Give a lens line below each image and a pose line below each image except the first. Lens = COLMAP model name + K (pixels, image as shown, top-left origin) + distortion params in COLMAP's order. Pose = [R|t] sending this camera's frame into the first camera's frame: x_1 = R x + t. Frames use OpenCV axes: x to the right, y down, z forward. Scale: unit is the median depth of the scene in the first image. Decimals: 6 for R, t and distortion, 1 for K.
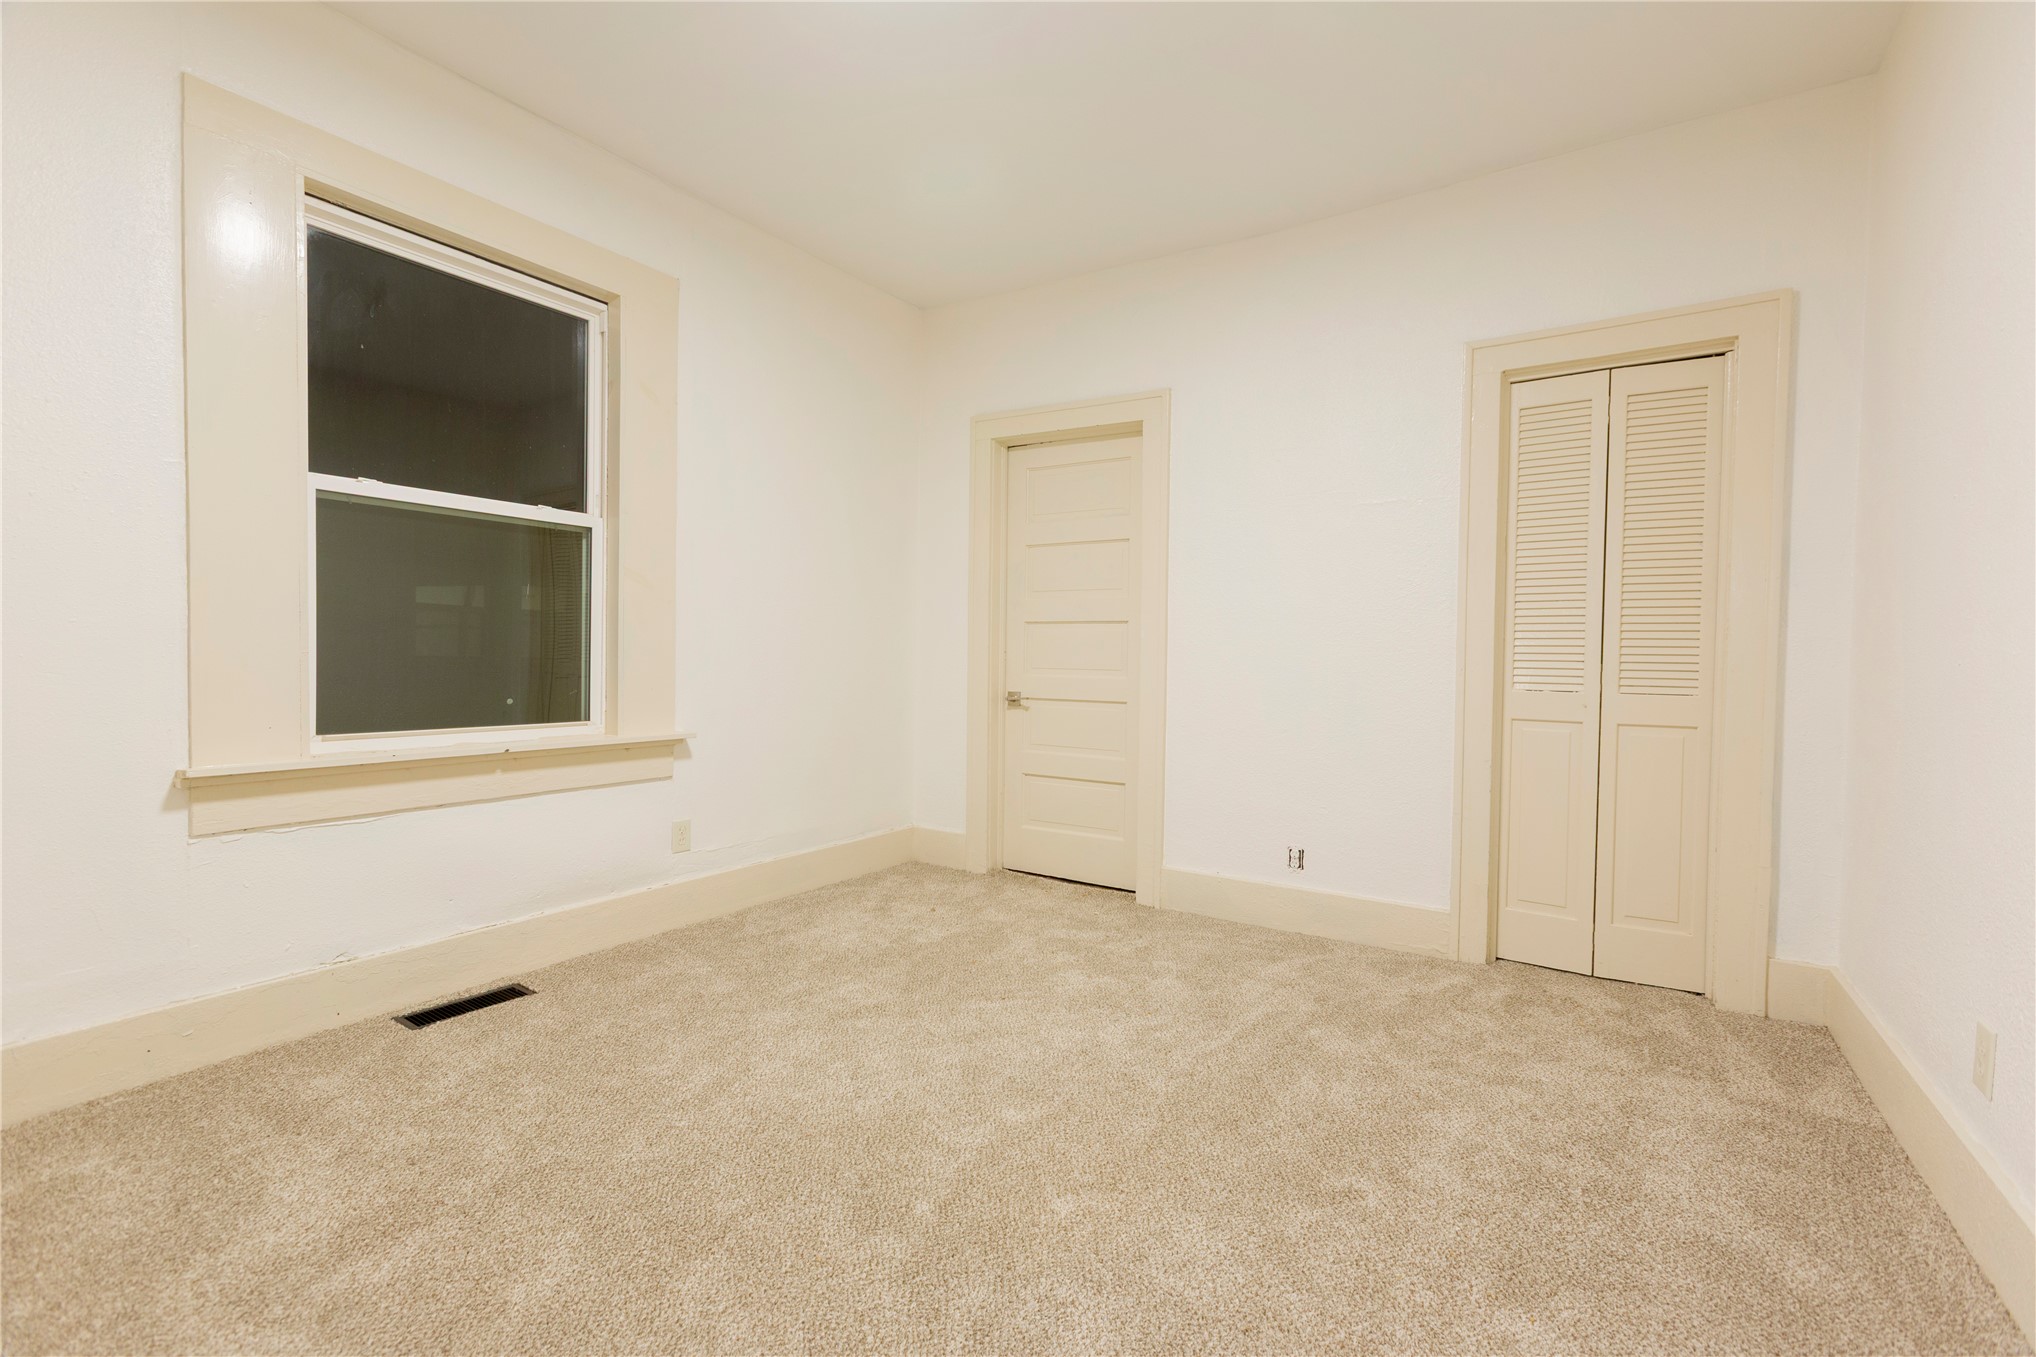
lens RADIAL K [[905.2, 0, 1018.0], [0, 905.2, 678.5], [0, 0, 1]] dist [-0.023930, 0.015664]
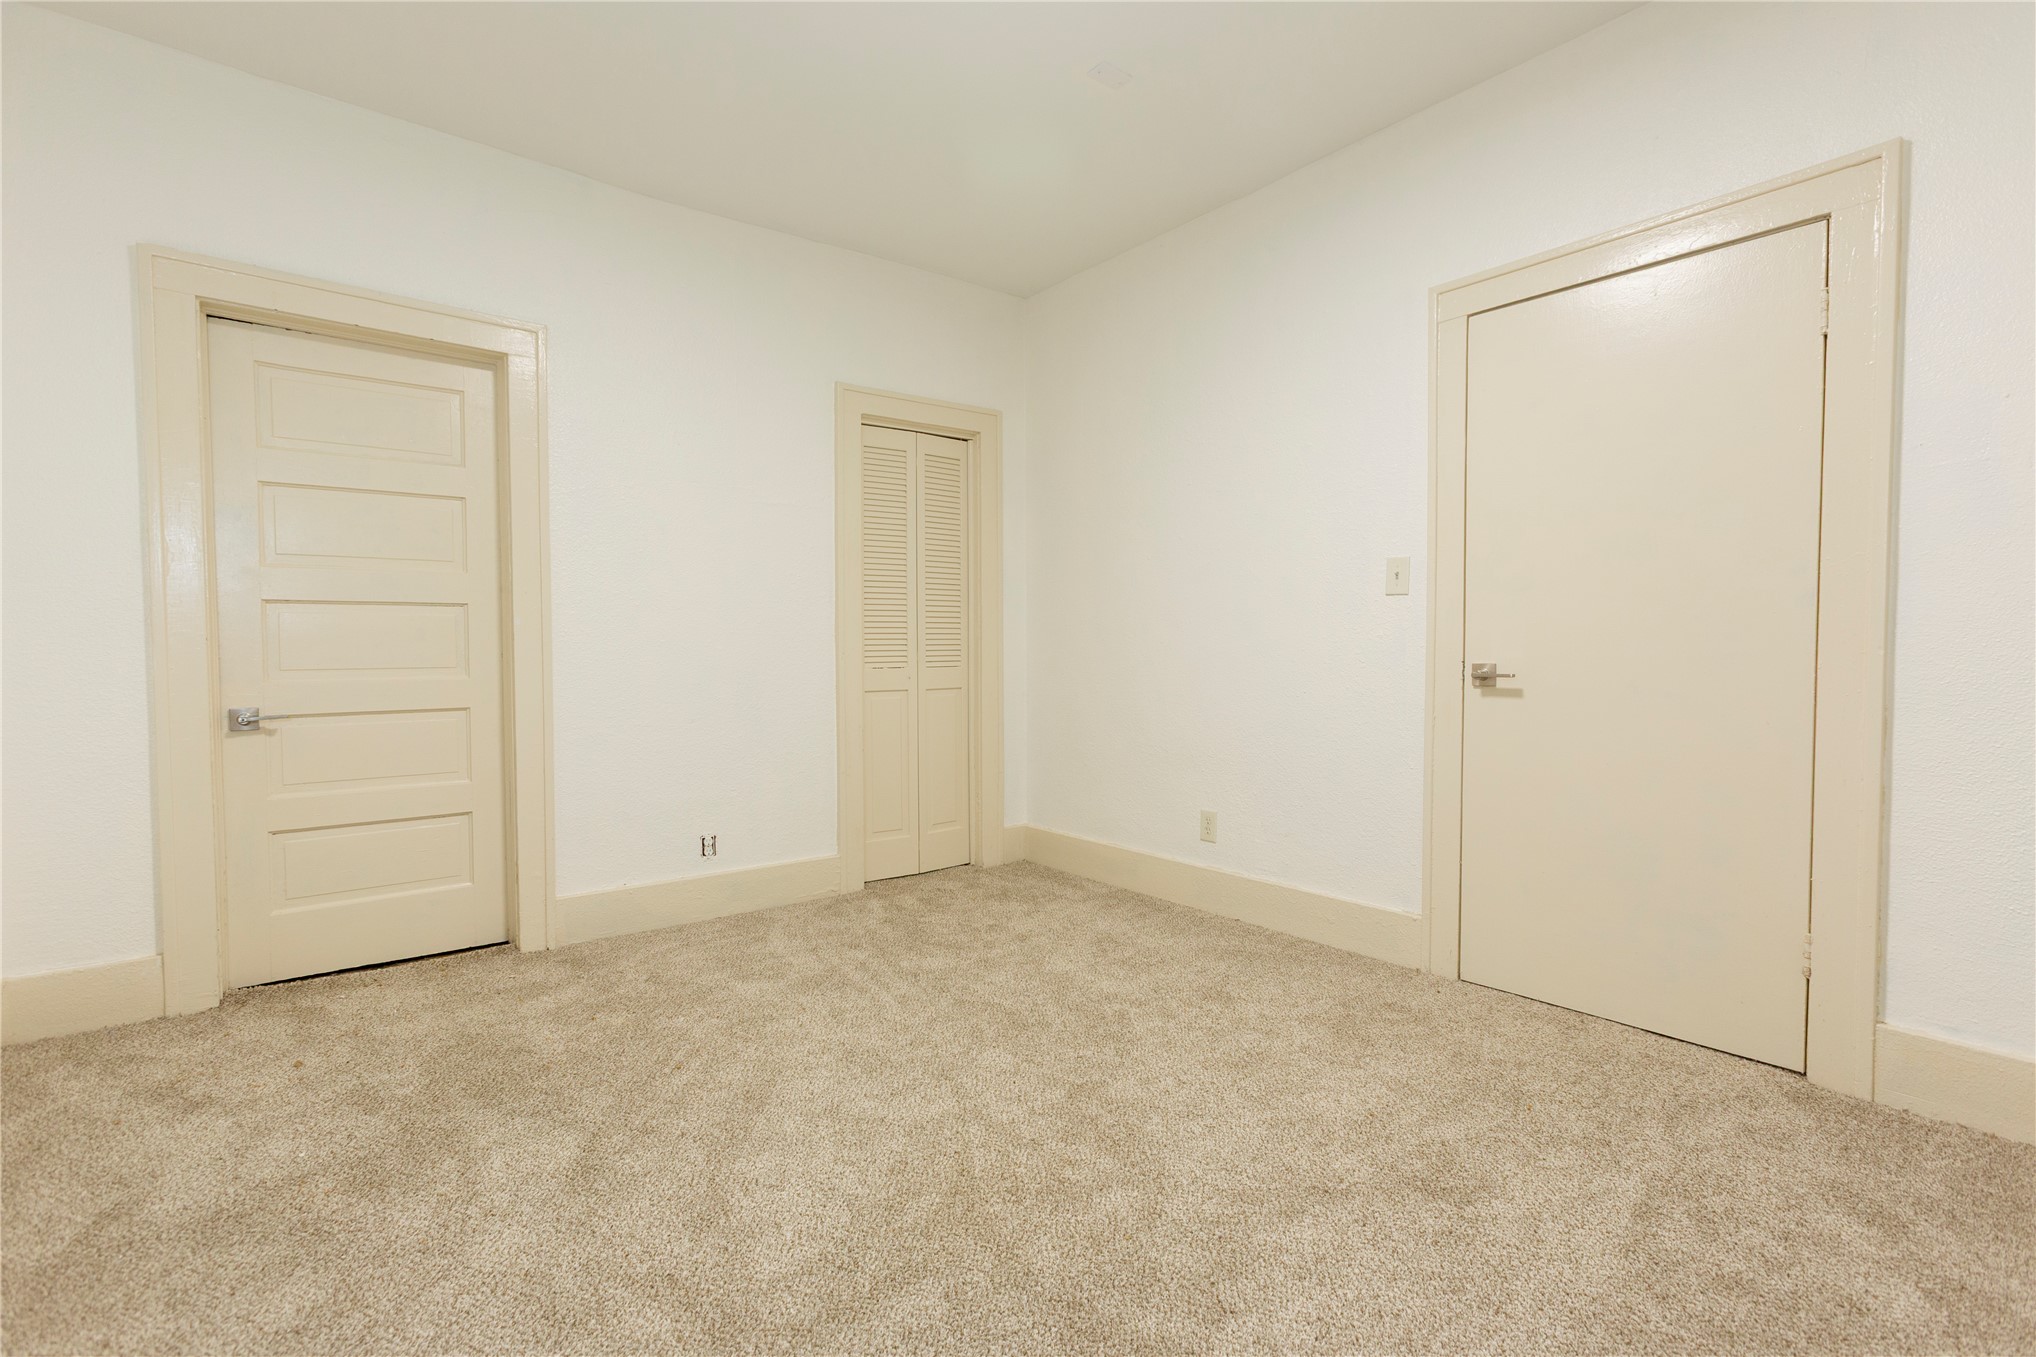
lens RADIAL K [[905.2, 0, 1018.0], [0, 905.2, 678.5], [0, 0, 1]] dist [-0.023930, 0.015664]
pose [[0.326967, -0.050422, 0.943690, -0.583365], [0.037416, 0.998483, 0.040386, -0.016399], [-0.944295, 0.022104, 0.328358, 0.382578]]
